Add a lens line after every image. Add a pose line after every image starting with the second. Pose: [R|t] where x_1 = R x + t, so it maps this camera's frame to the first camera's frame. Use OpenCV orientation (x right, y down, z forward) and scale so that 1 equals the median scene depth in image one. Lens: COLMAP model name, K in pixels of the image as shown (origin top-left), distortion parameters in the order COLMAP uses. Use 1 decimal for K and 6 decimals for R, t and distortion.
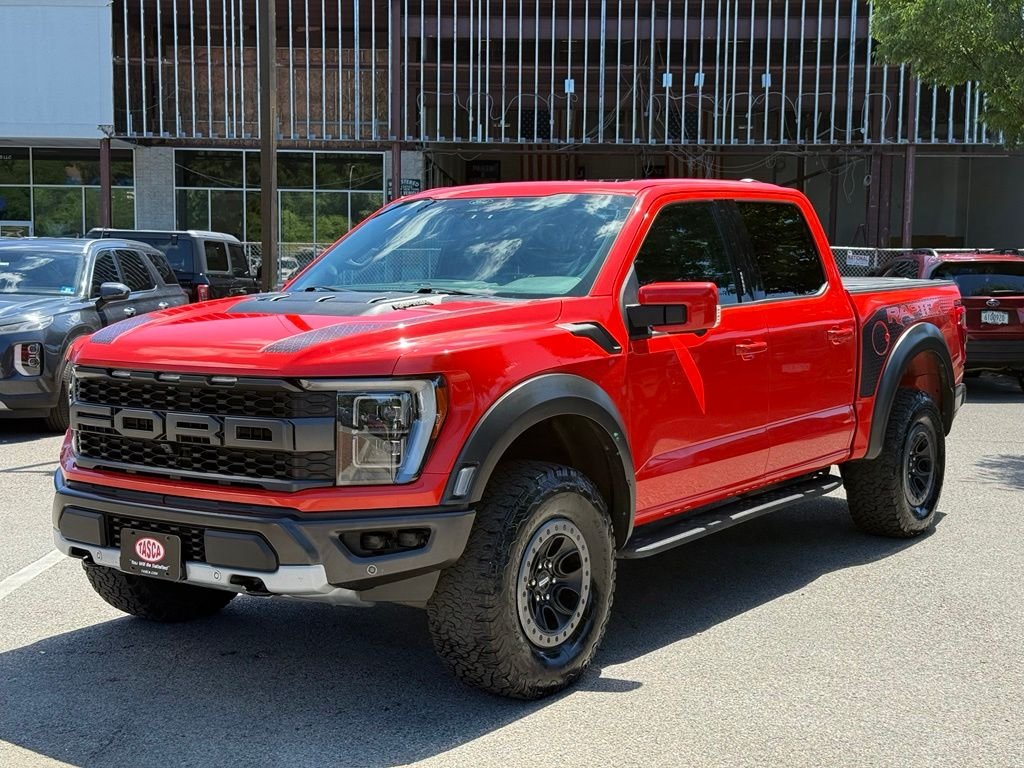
lens RADIAL K [[1462.3, 0, 514.6], [0, 1462.3, 388.6], [0, 0, 1]] dist [0.079807, 0.000000]
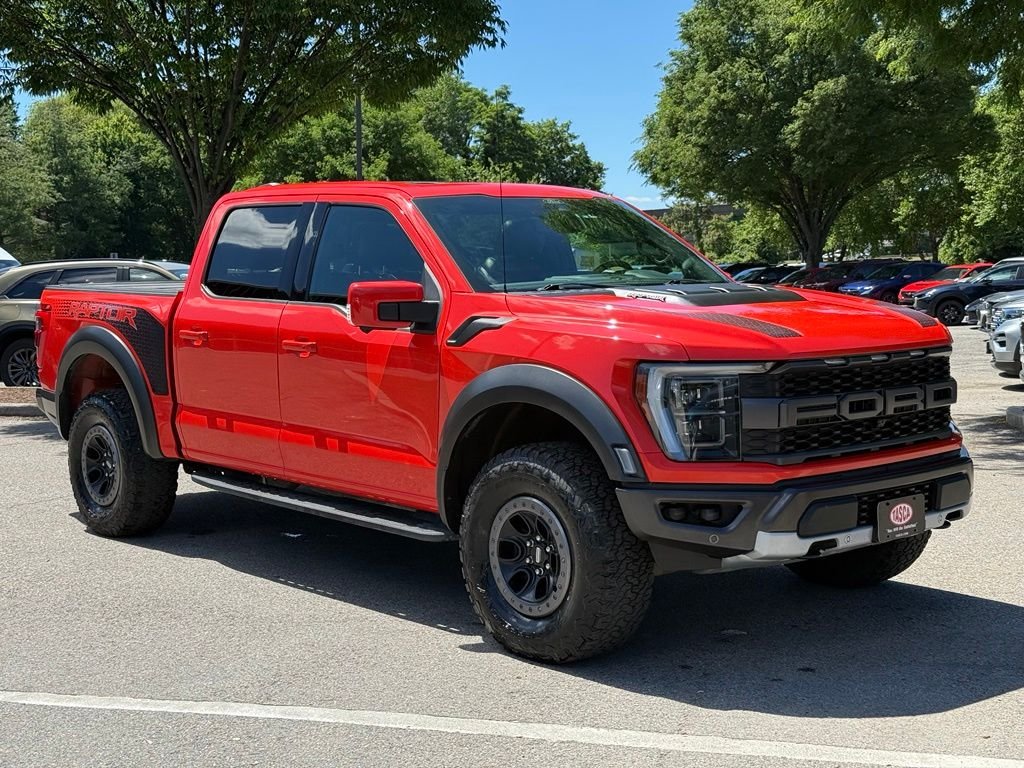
lens RADIAL K [[1462.3, 0, 519.4], [0, 1462.3, 384.5], [0, 0, 1]] dist [0.079807, 0.000000]
pose [[0.216483, -0.084762, 0.972600, -1.322578], [0.099192, 0.992978, 0.064459, -0.083038], [-0.971234, 0.082519, 0.223371, 0.985884]]
